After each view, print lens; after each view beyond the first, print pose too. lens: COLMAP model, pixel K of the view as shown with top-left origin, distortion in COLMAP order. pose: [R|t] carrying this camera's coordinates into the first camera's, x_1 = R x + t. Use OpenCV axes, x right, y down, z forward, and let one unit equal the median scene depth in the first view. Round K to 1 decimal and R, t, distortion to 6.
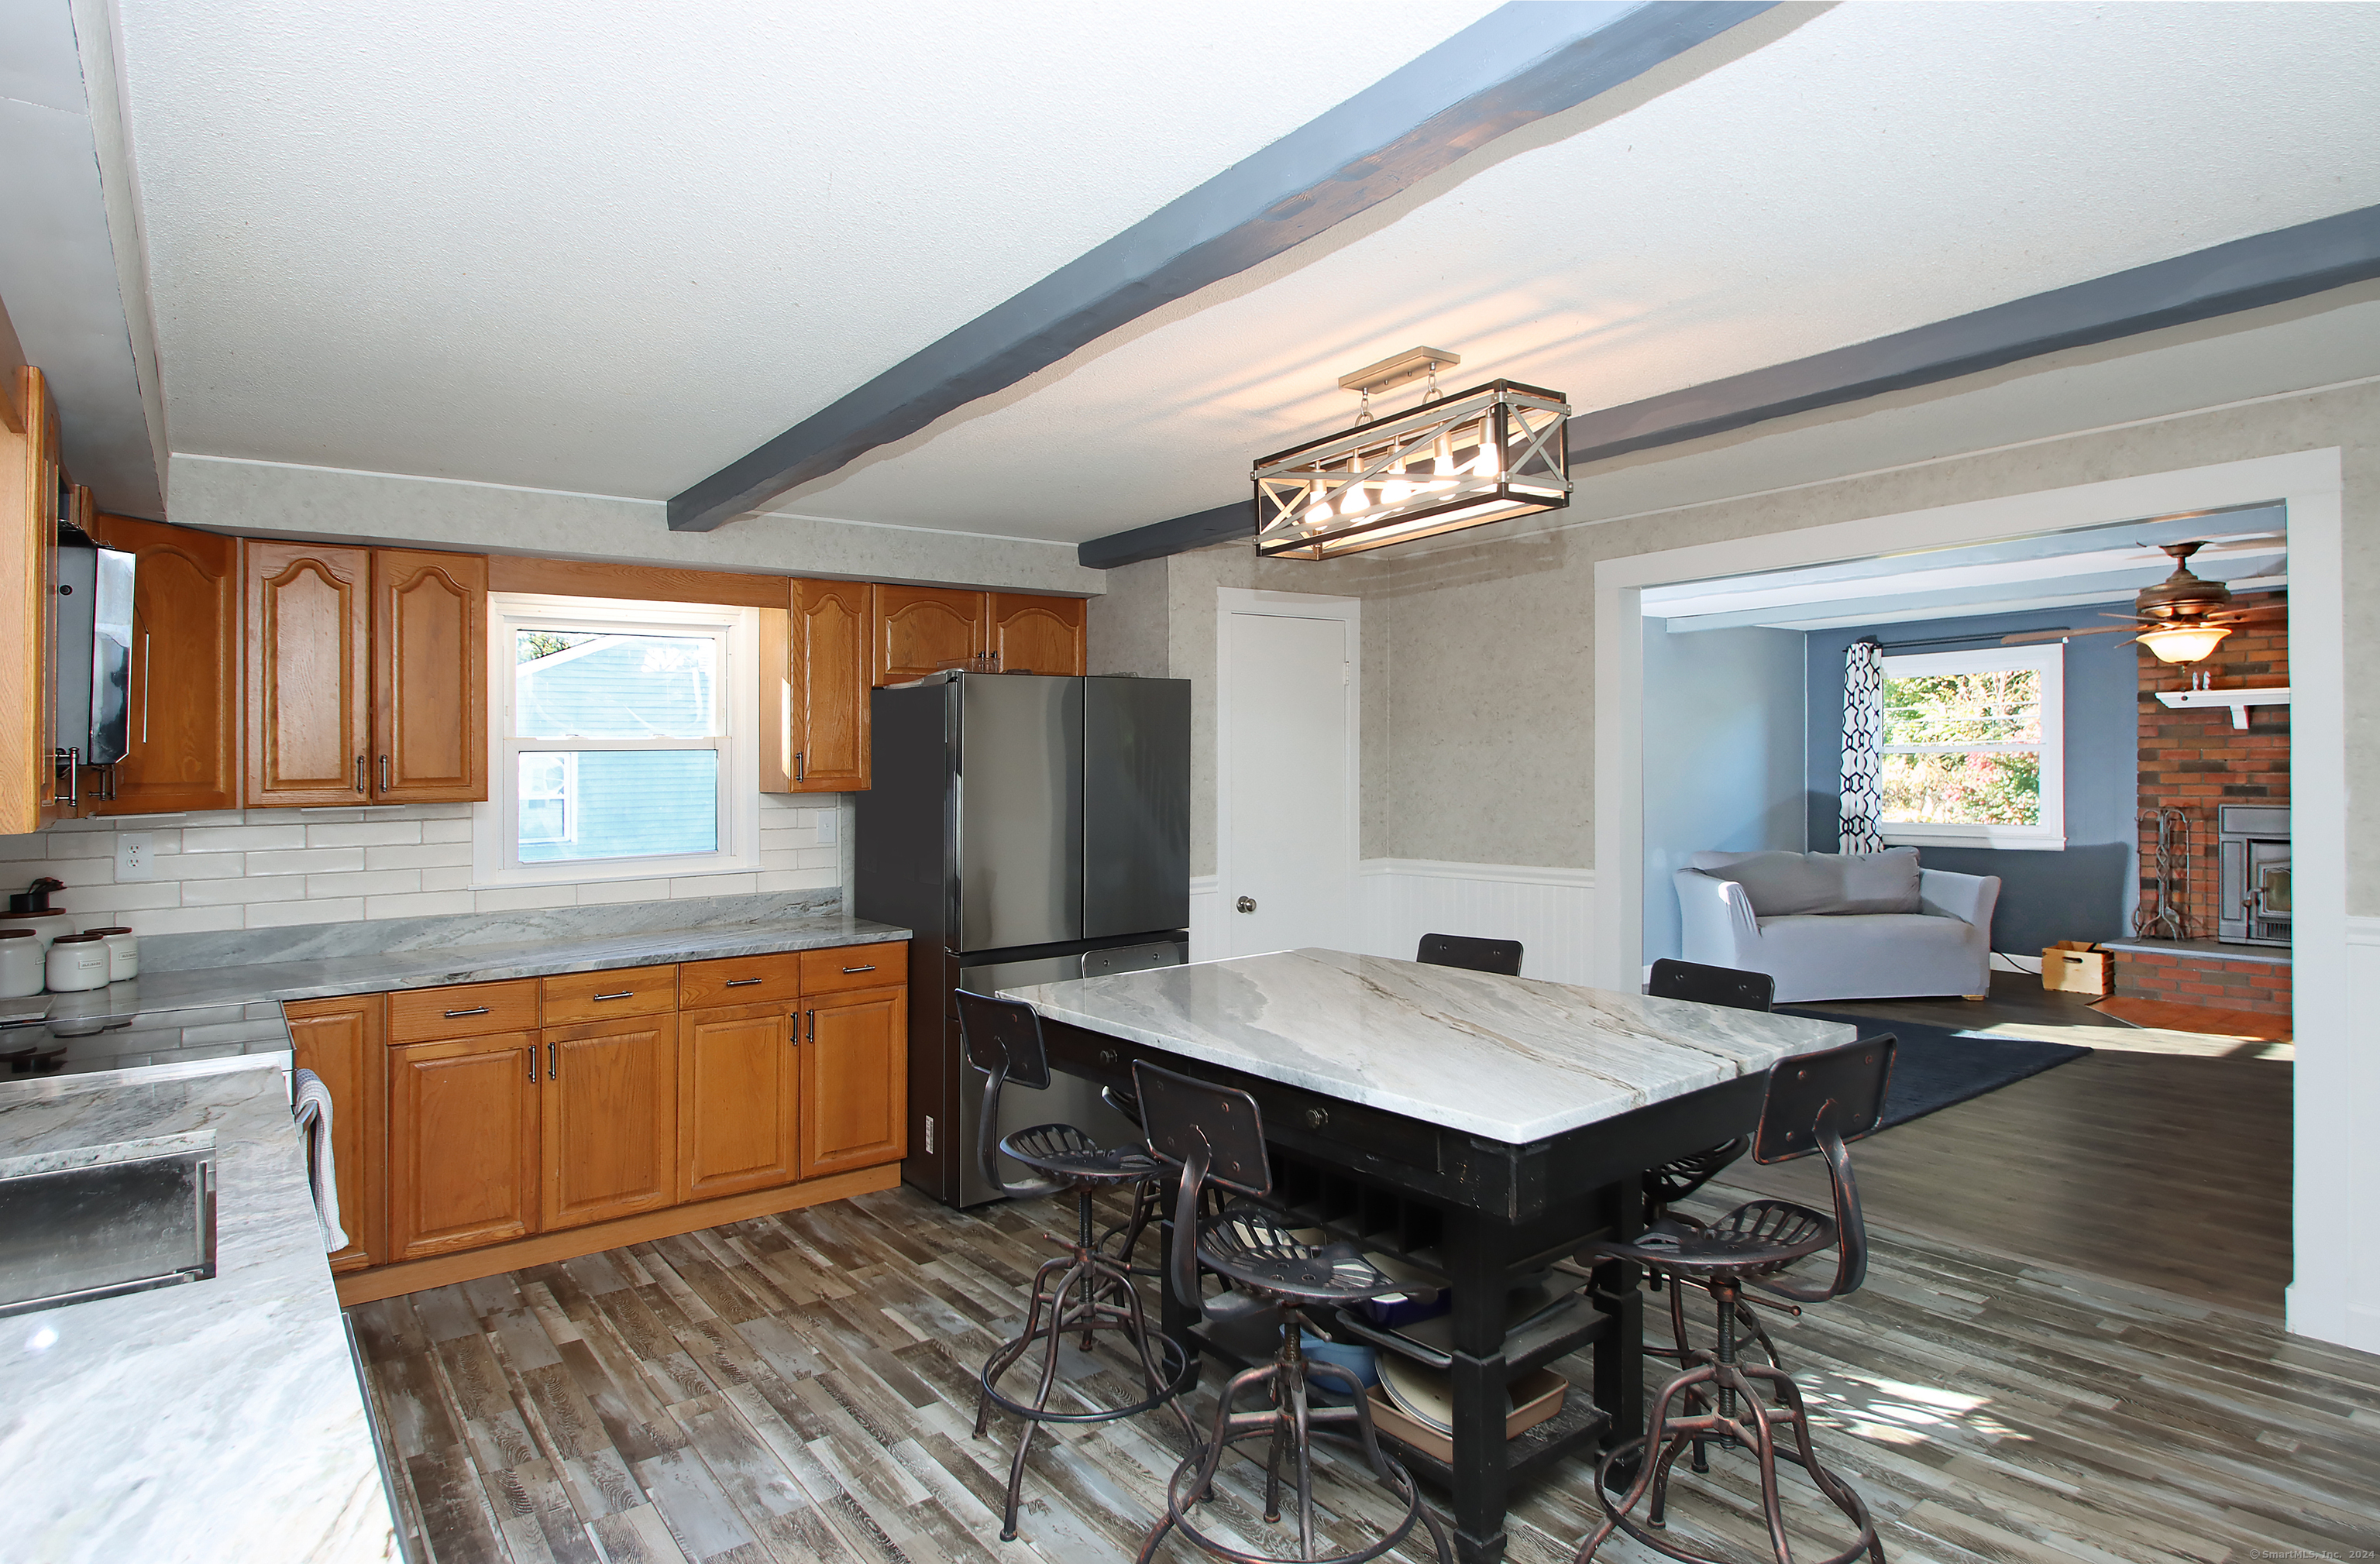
lens RADIAL K [[1180.2, 0, 1289.3], [0, 1180.2, 763.6], [0, 0, 1]] dist [0.006568, 0.000252]
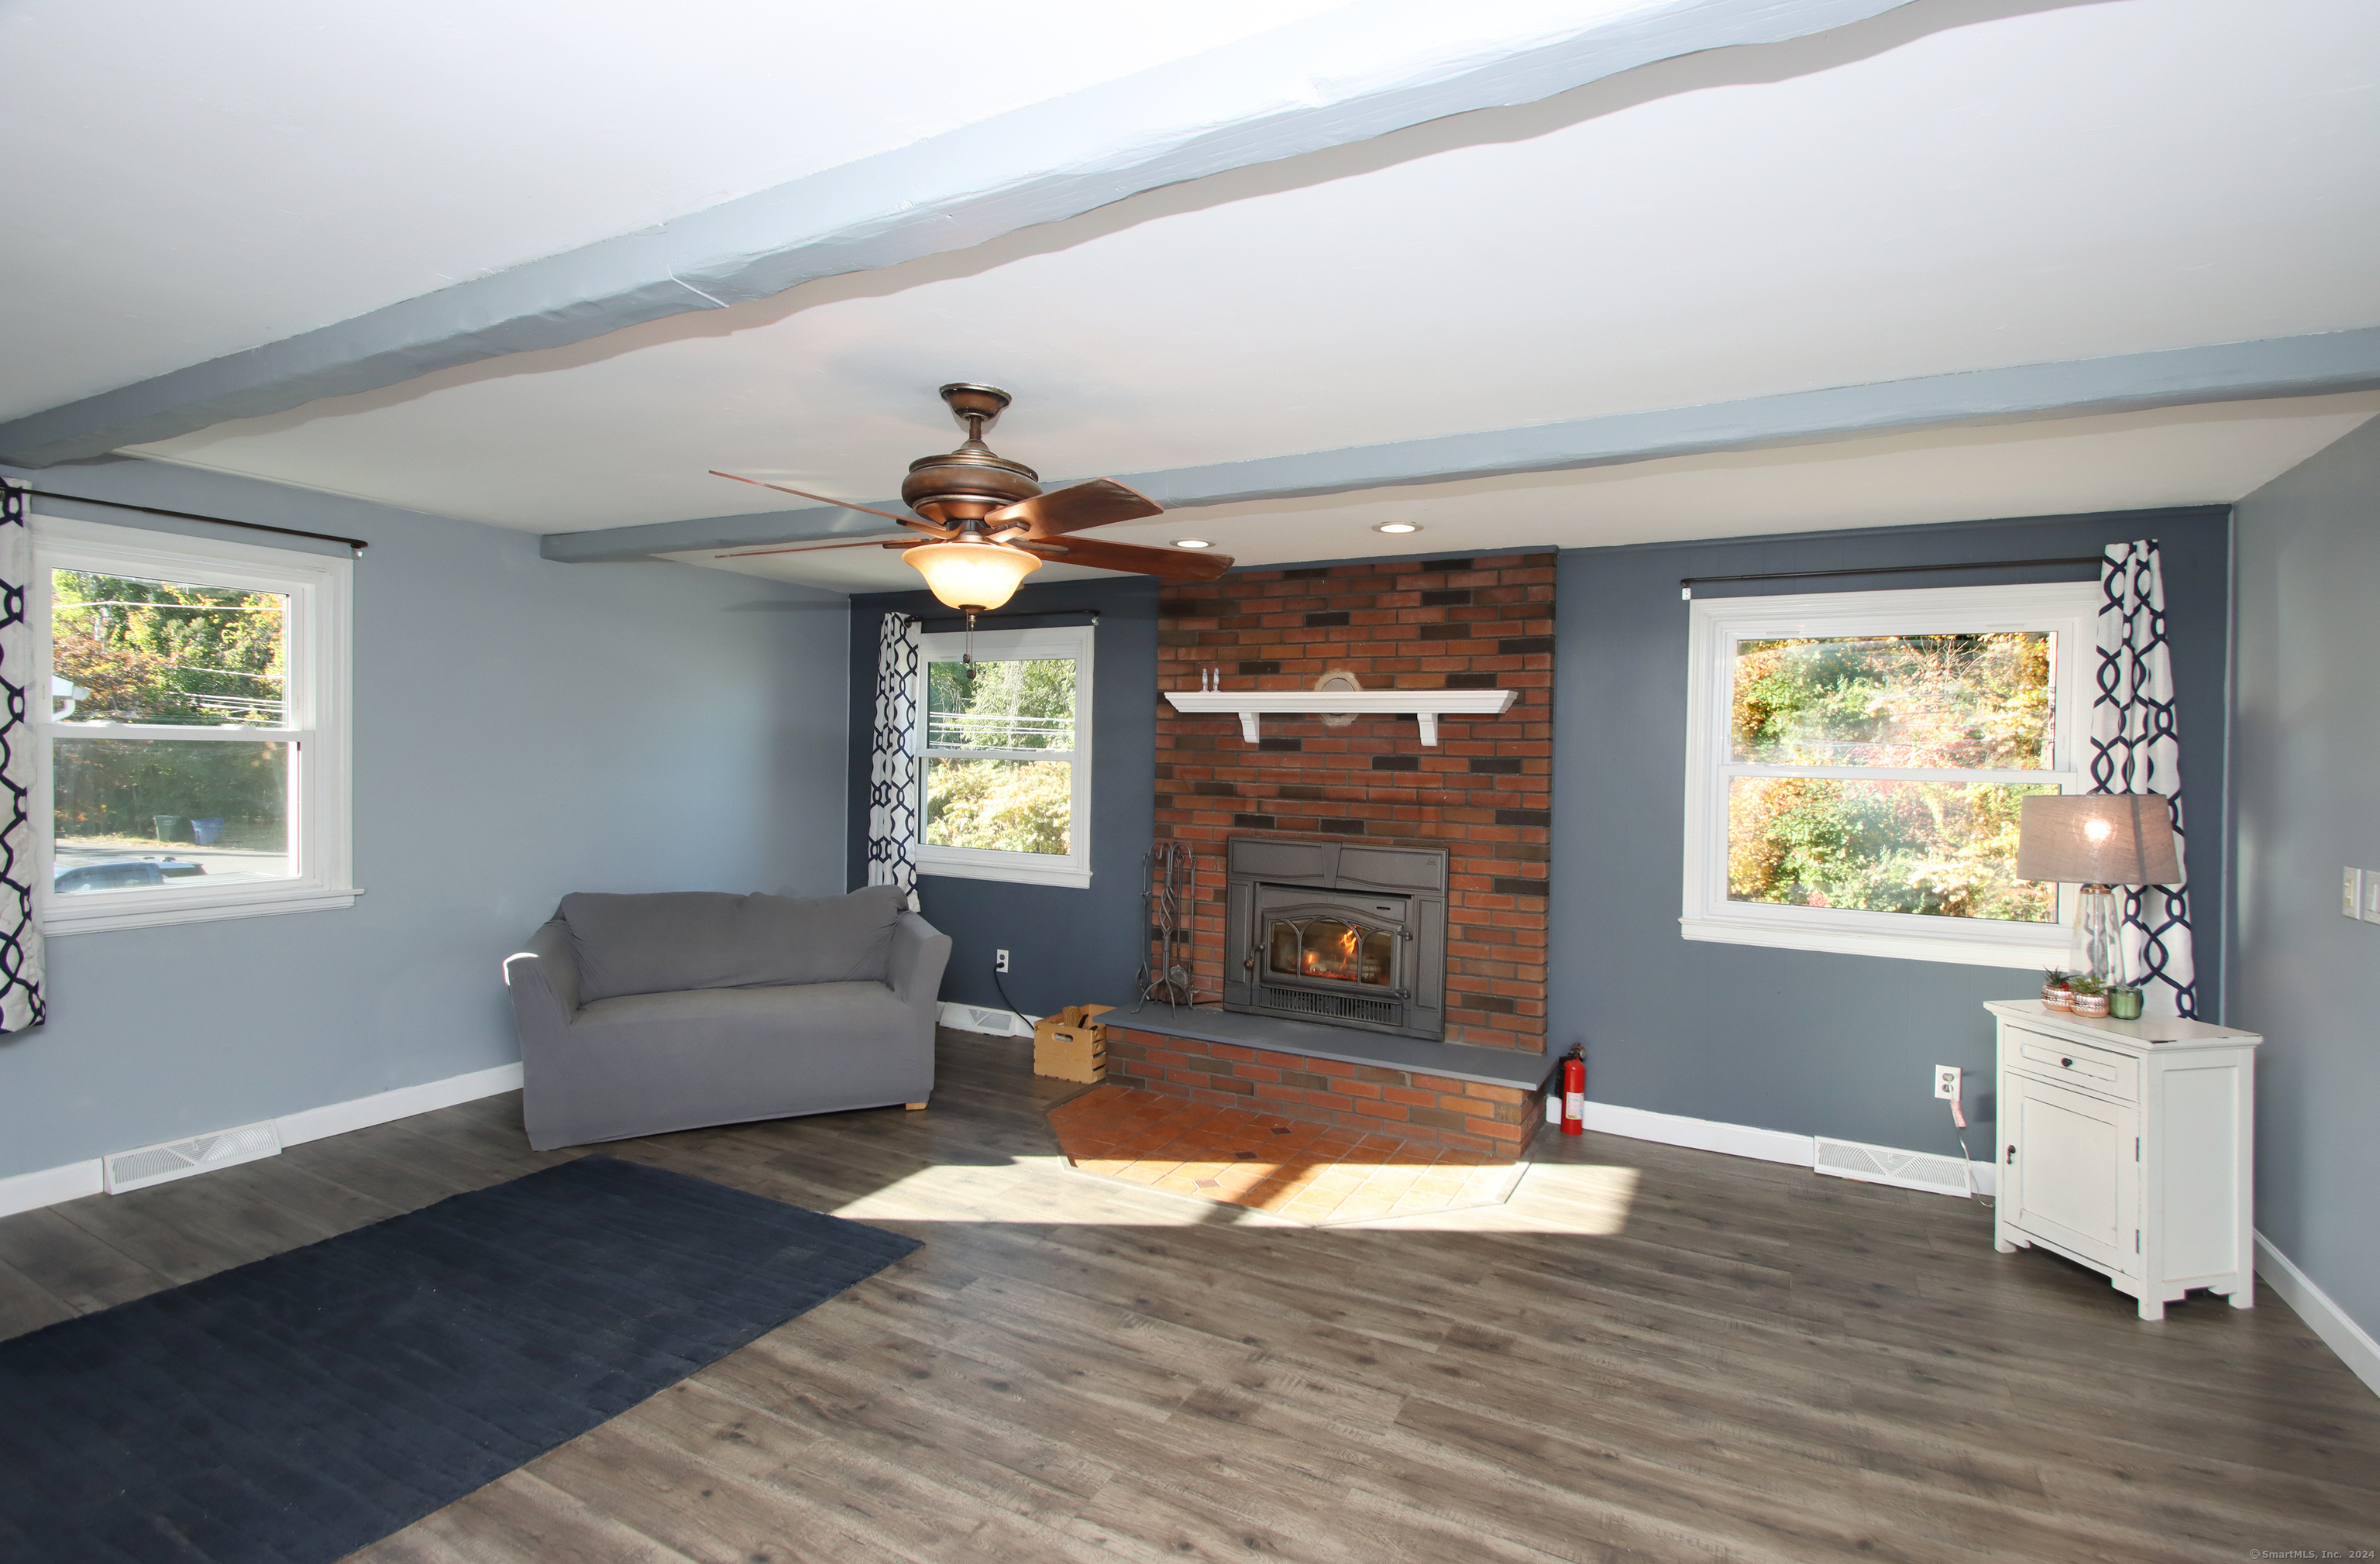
lens RADIAL K [[1045.9, 0, 1166.5], [0, 1045.9, 780.6], [0, 0, 1]] dist [-0.001472, -0.000063]
pose [[0.920428, 0.032271, 0.389578, 0.505839], [-0.040160, 0.999120, 0.012121, -0.010842], [-0.388844, -0.026802, 0.920914, 0.398057]]
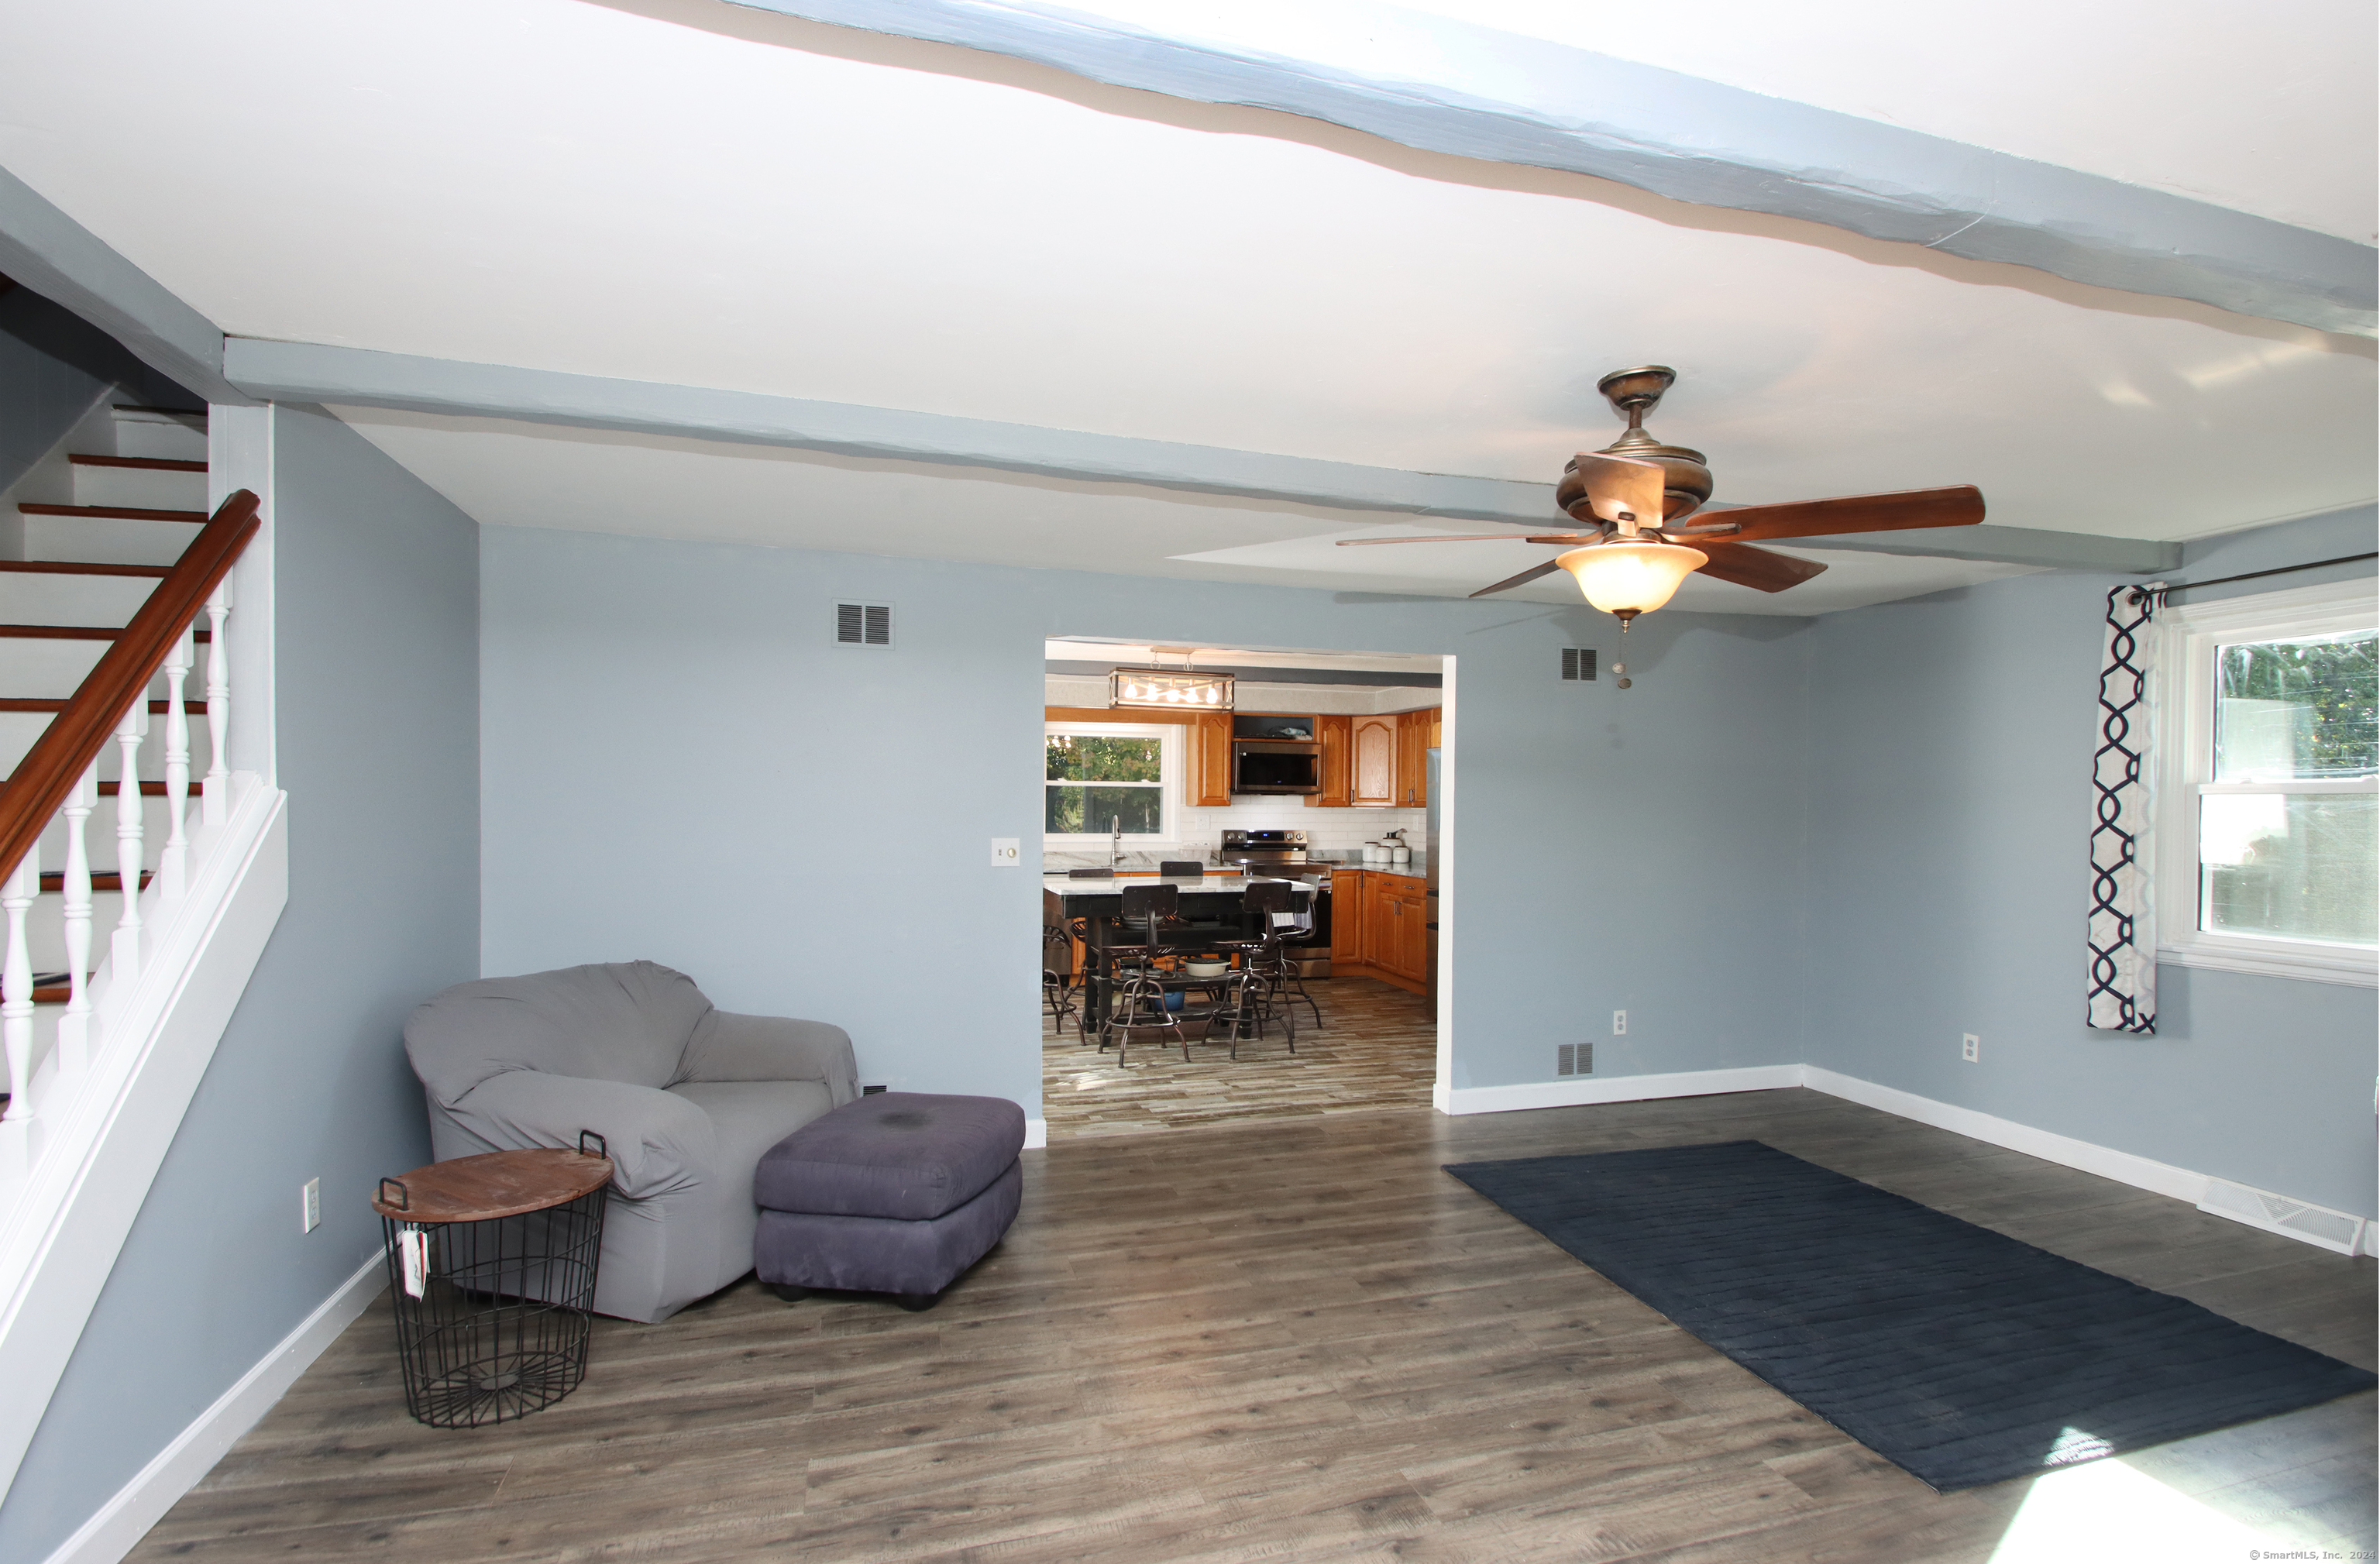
lens RADIAL K [[1205.0, 0, 1206.2], [0, 1205.0, 834.7], [0, 0, 1]] dist [-0.002052, -0.000597]
pose [[-0.353066, 0.038983, -0.934786, 1.011654], [-0.000766, 0.999119, 0.041955, -0.009200], [0.935598, 0.015530, -0.352725, 0.783131]]
